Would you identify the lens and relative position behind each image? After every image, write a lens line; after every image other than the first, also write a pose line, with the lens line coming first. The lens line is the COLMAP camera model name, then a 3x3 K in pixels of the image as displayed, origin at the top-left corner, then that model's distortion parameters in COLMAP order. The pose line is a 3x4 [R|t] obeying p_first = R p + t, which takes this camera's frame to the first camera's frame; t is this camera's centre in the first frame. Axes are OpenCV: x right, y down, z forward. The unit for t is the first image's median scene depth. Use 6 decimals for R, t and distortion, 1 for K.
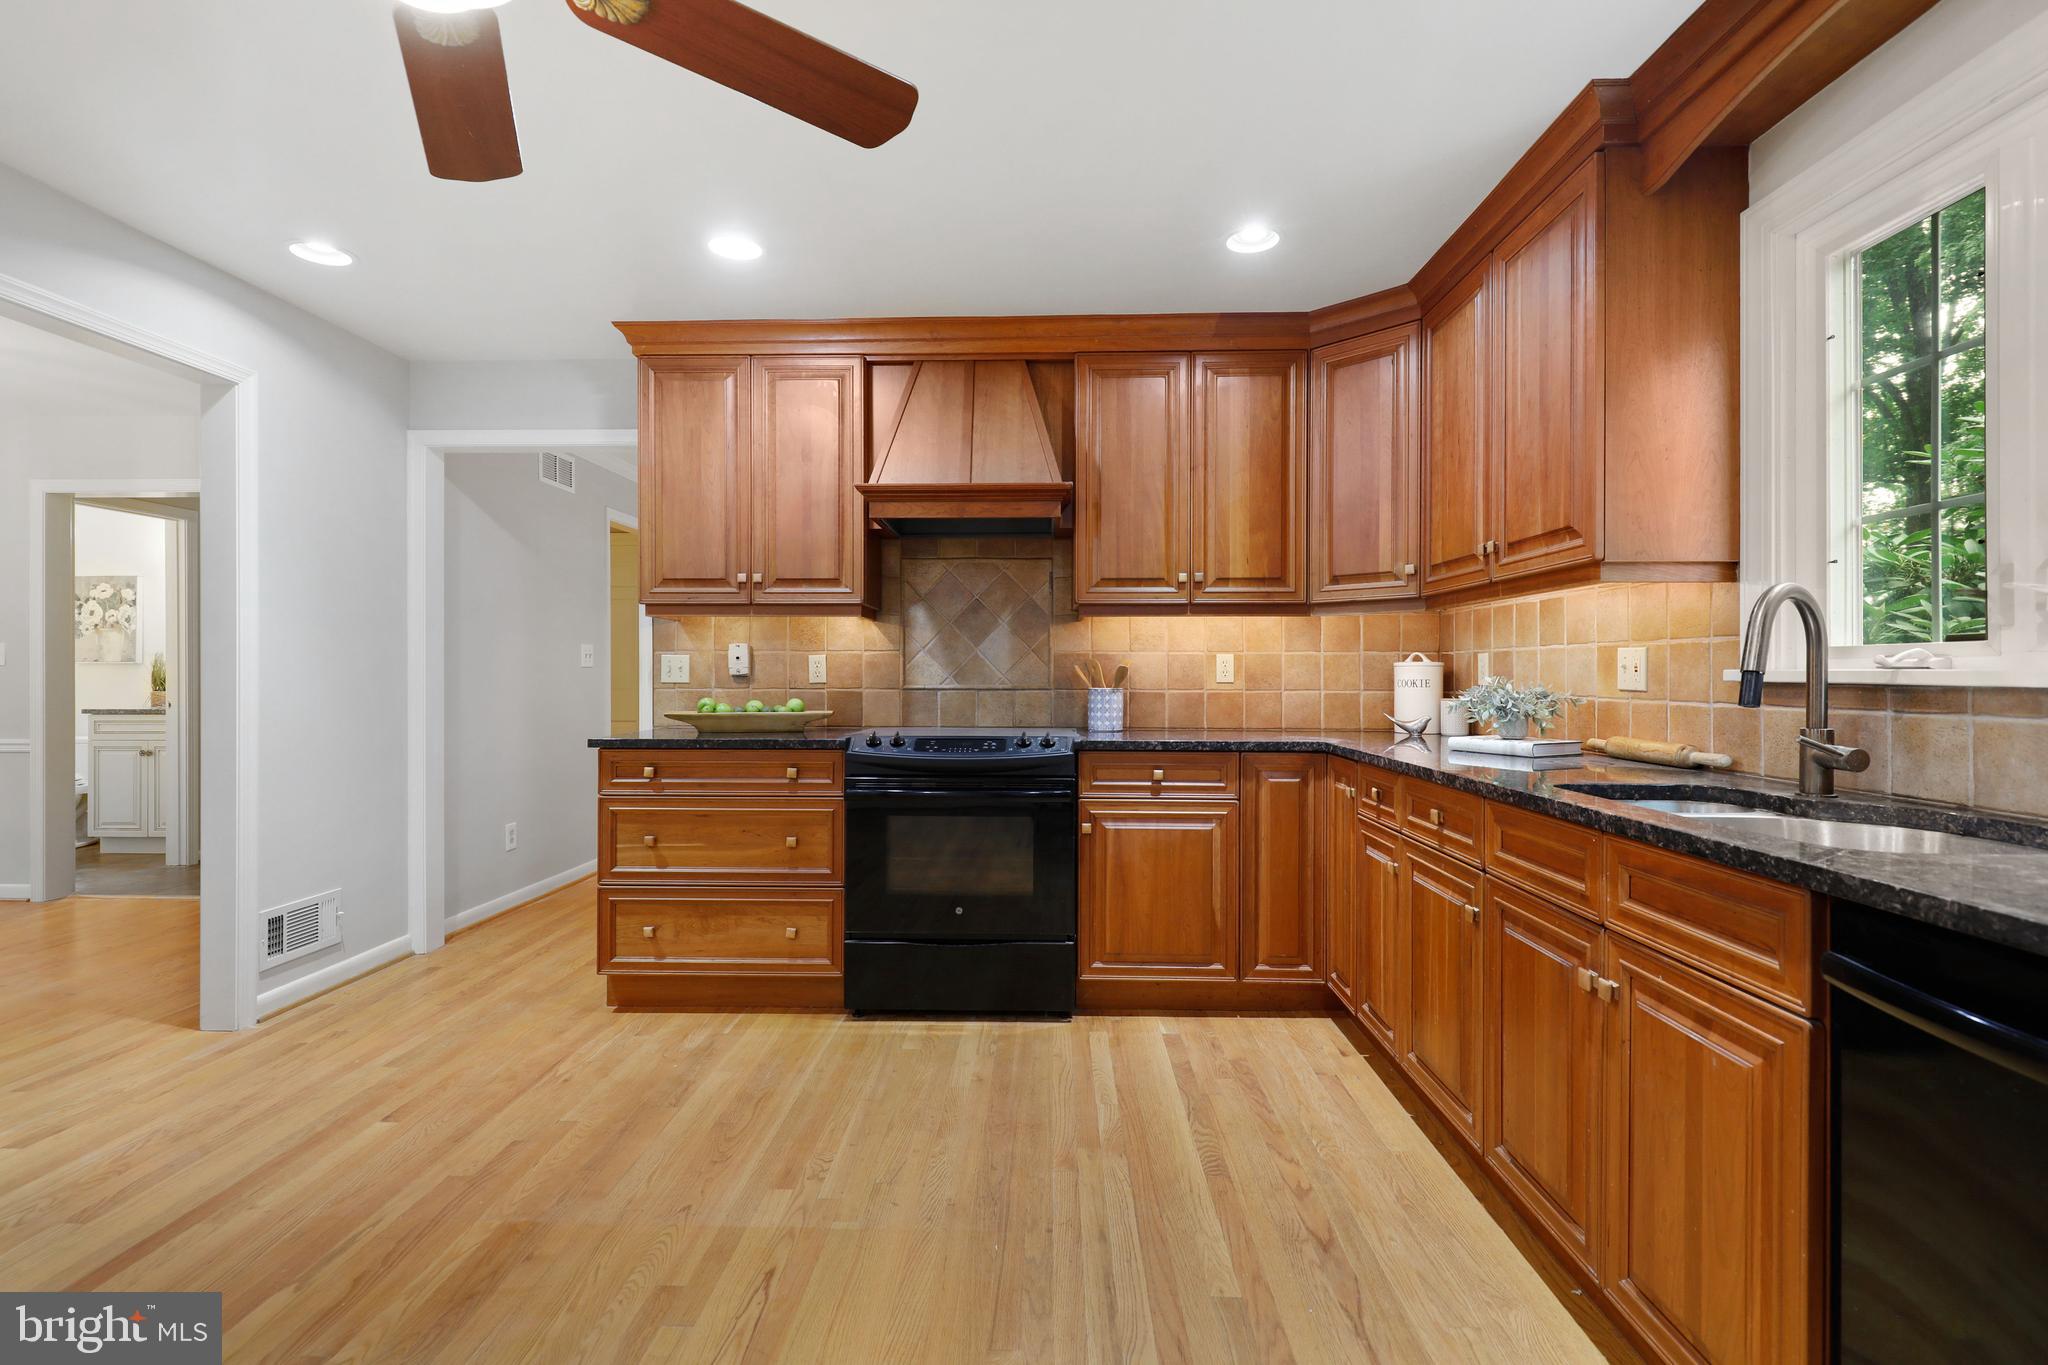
lens RADIAL K [[926.3, 0, 1022.9], [0, 926.3, 673.9], [0, 0, 1]] dist [0.014179, -0.007885]
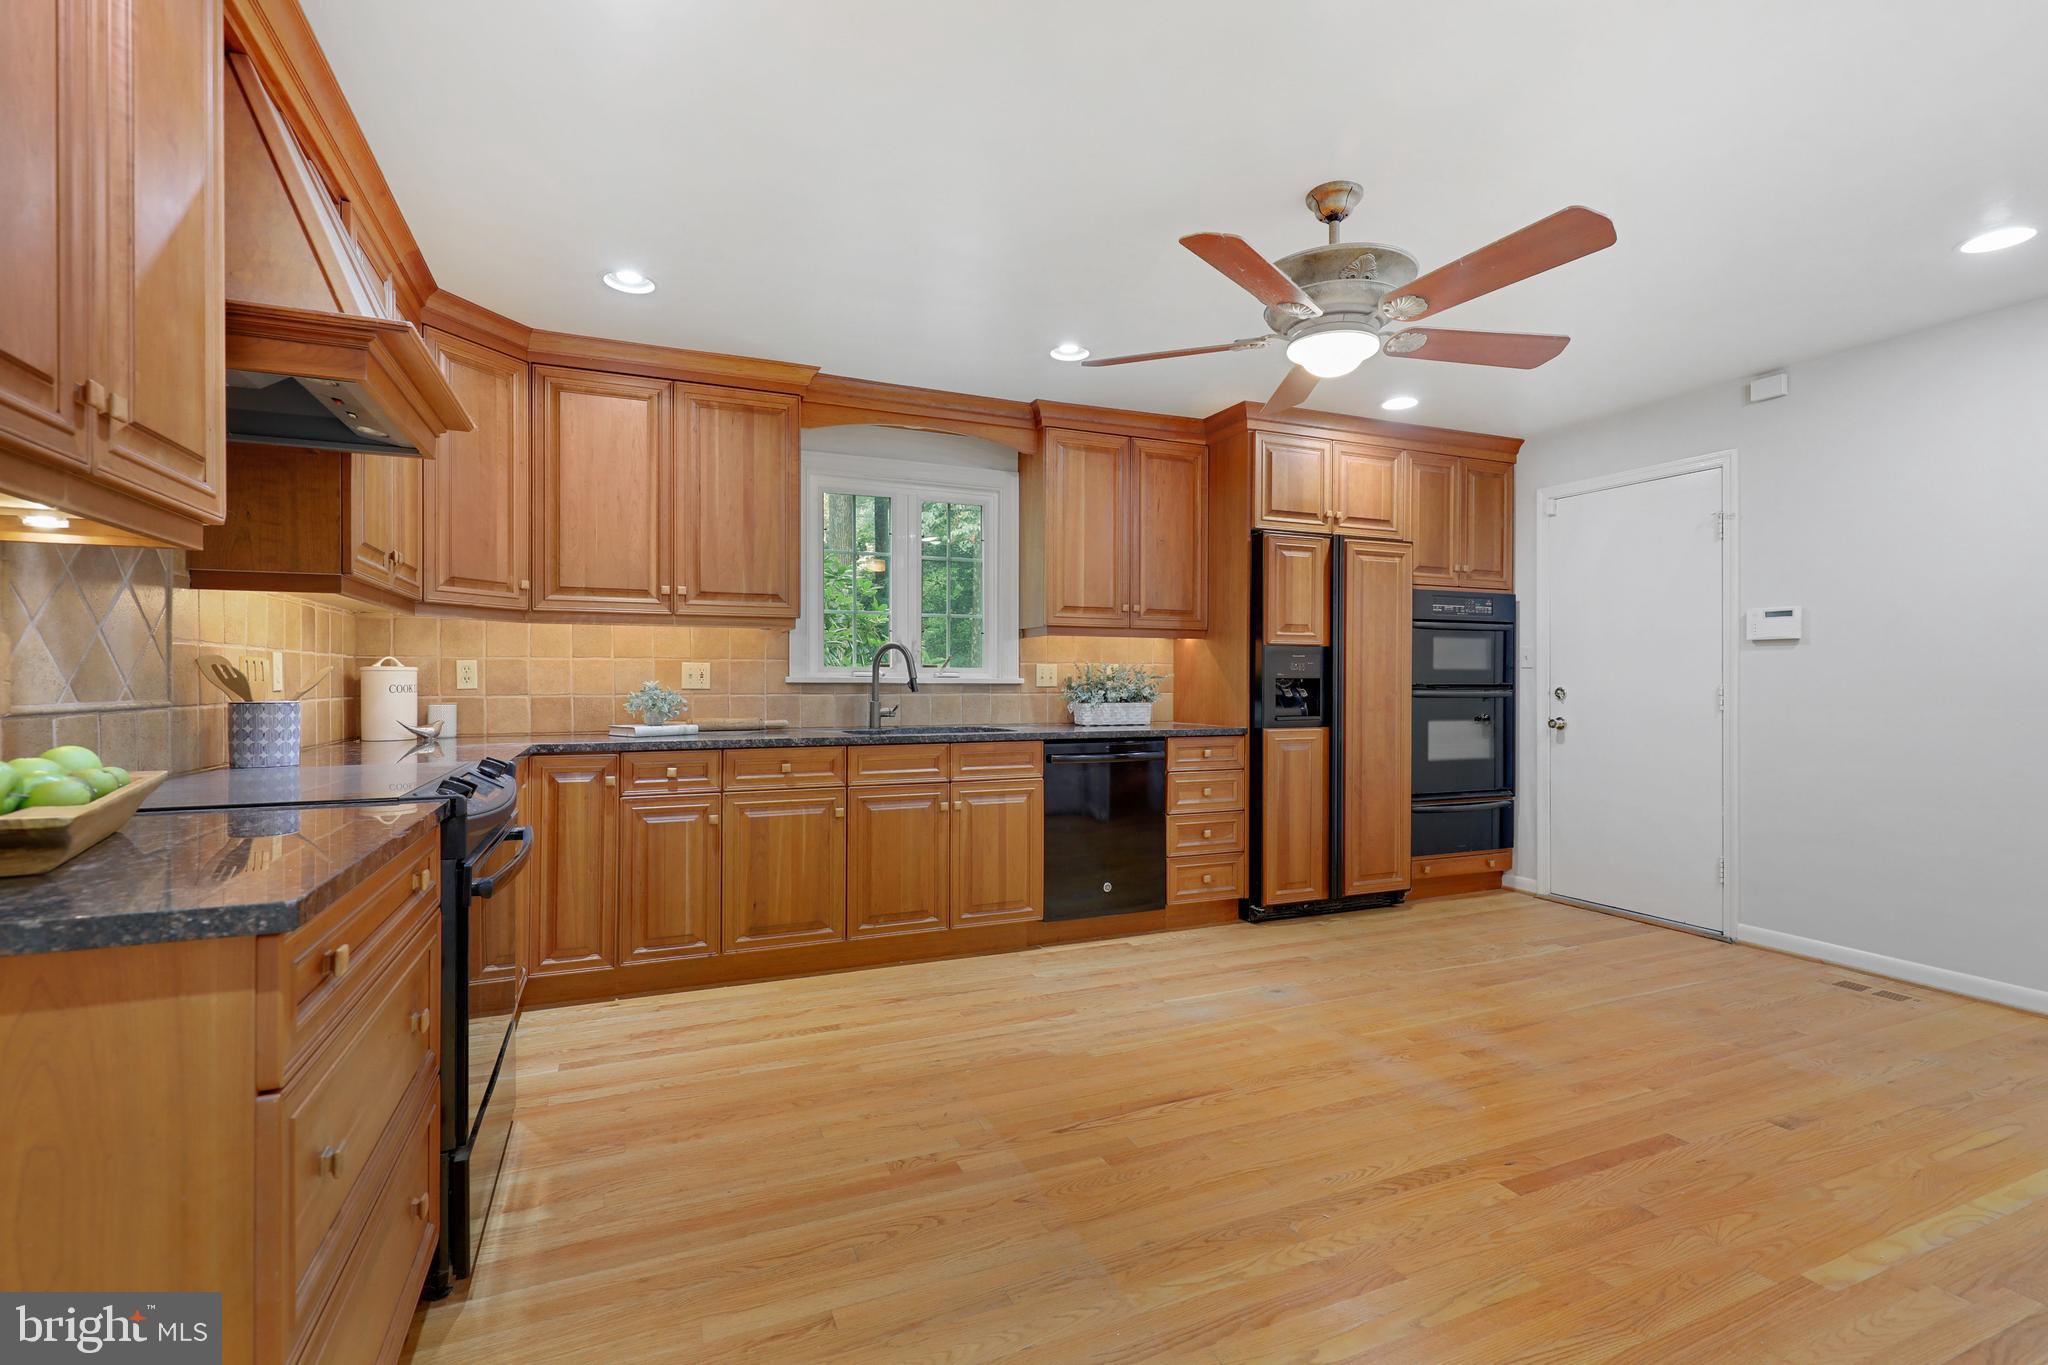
lens RADIAL K [[920.2, 0, 1024.0], [0, 920.2, 682.5], [0, 0, 1]] dist [0.017777, -0.012393]
pose [[-0.420130, -0.003756, 0.907456, -0.821109], [-0.000375, 0.999992, 0.003966, -0.000321], [-0.907464, 0.001326, -0.420129, 0.909555]]
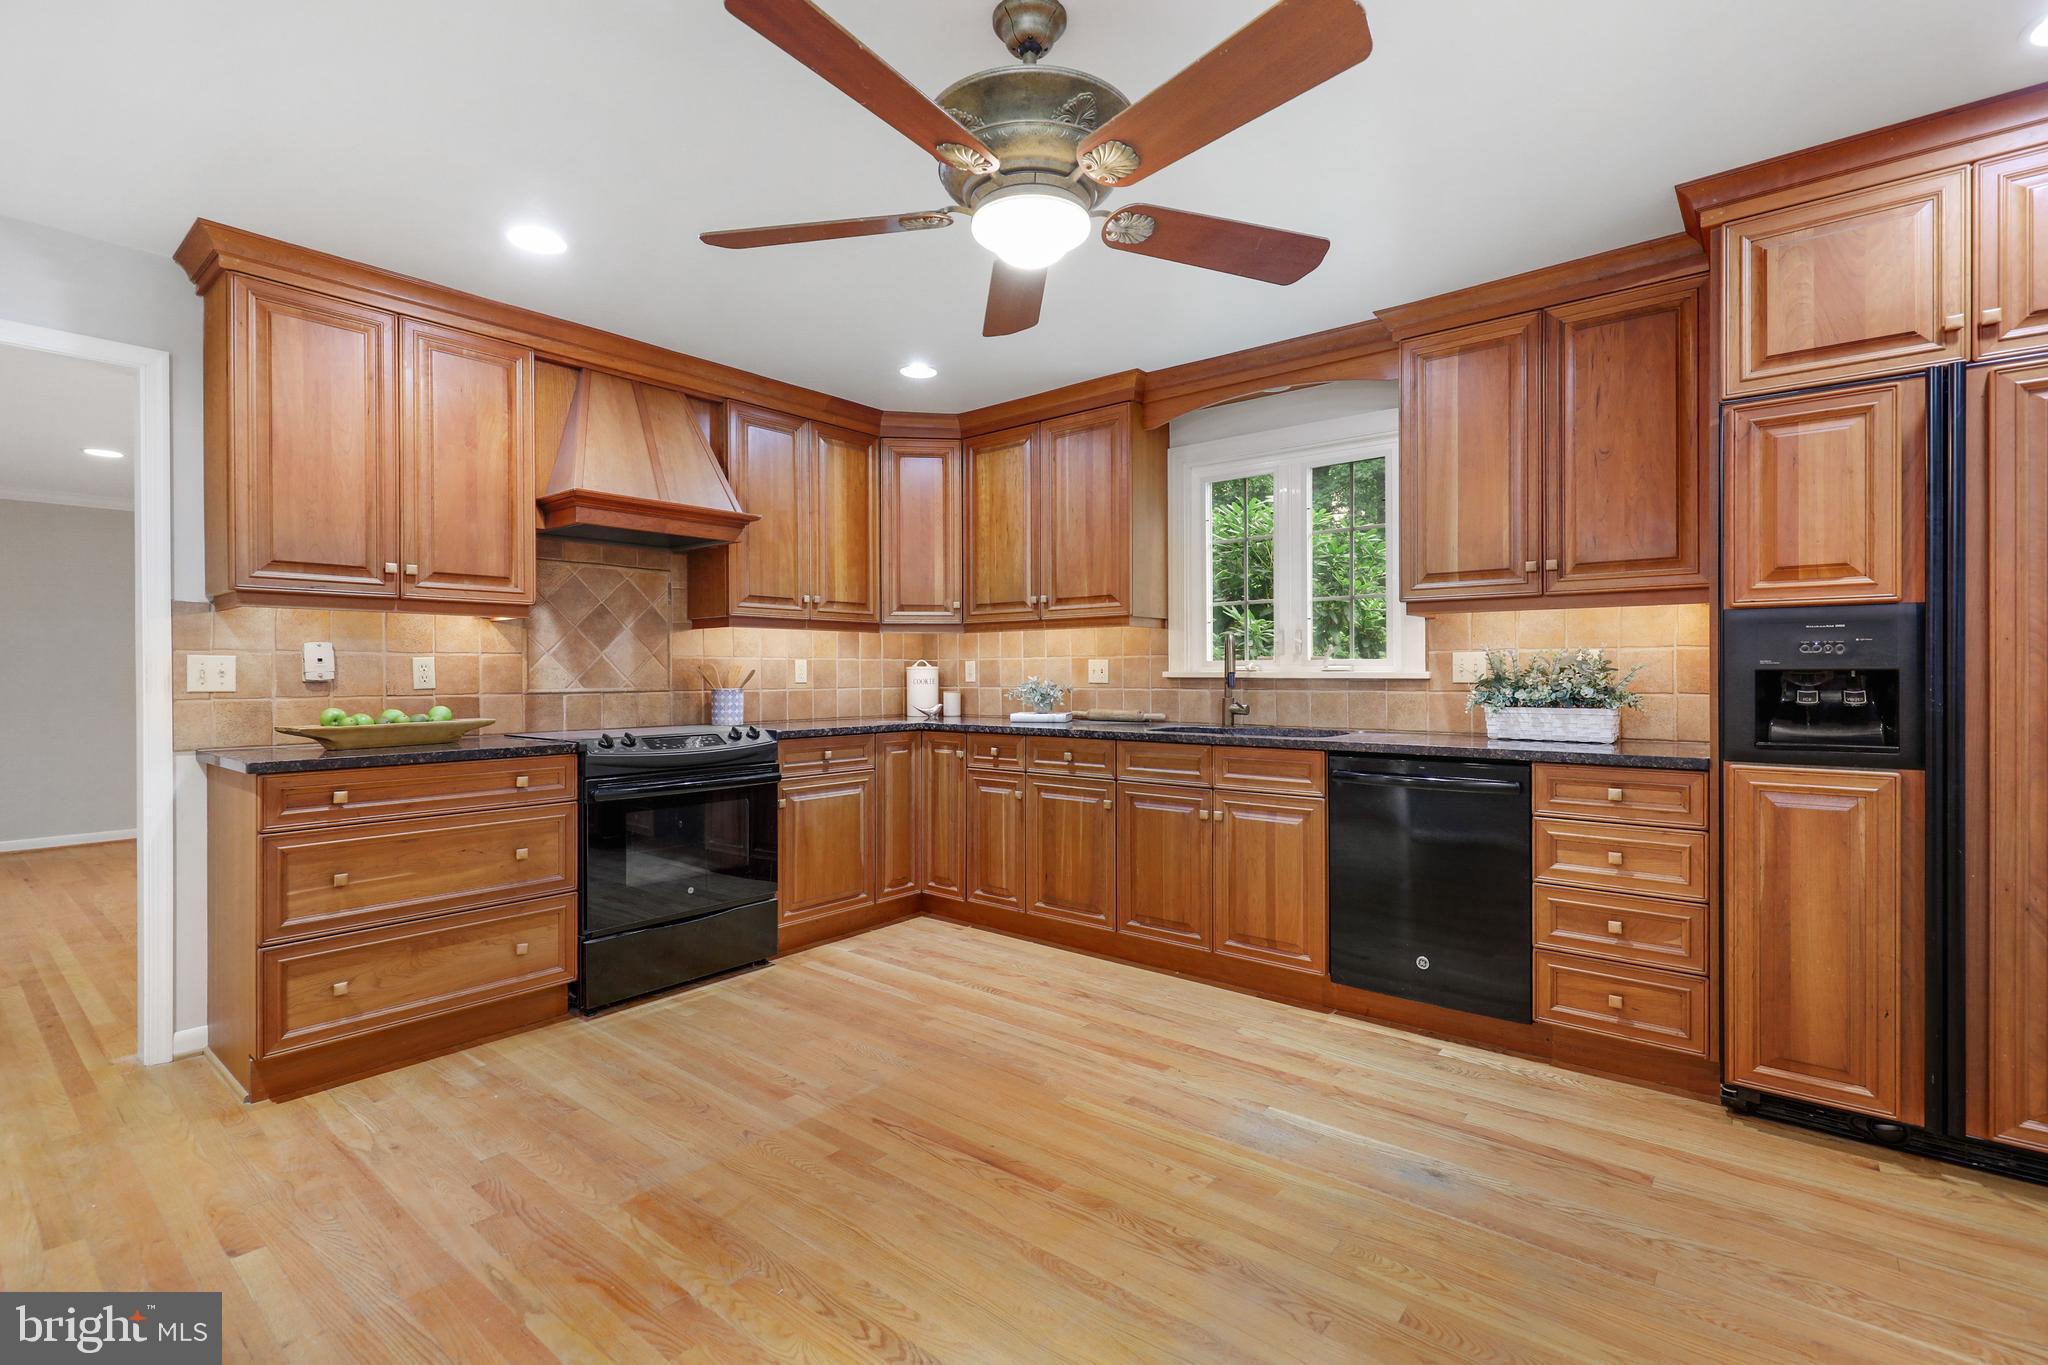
lens RADIAL K [[926.3, 0, 1022.9], [0, 926.3, 673.9], [0, 0, 1]] dist [0.014179, -0.007885]
pose [[0.613834, -0.004065, 0.789424, -0.684662], [0.005653, 0.999984, 0.000753, -0.002158], [-0.789415, 0.004000, 0.613847, 0.001749]]
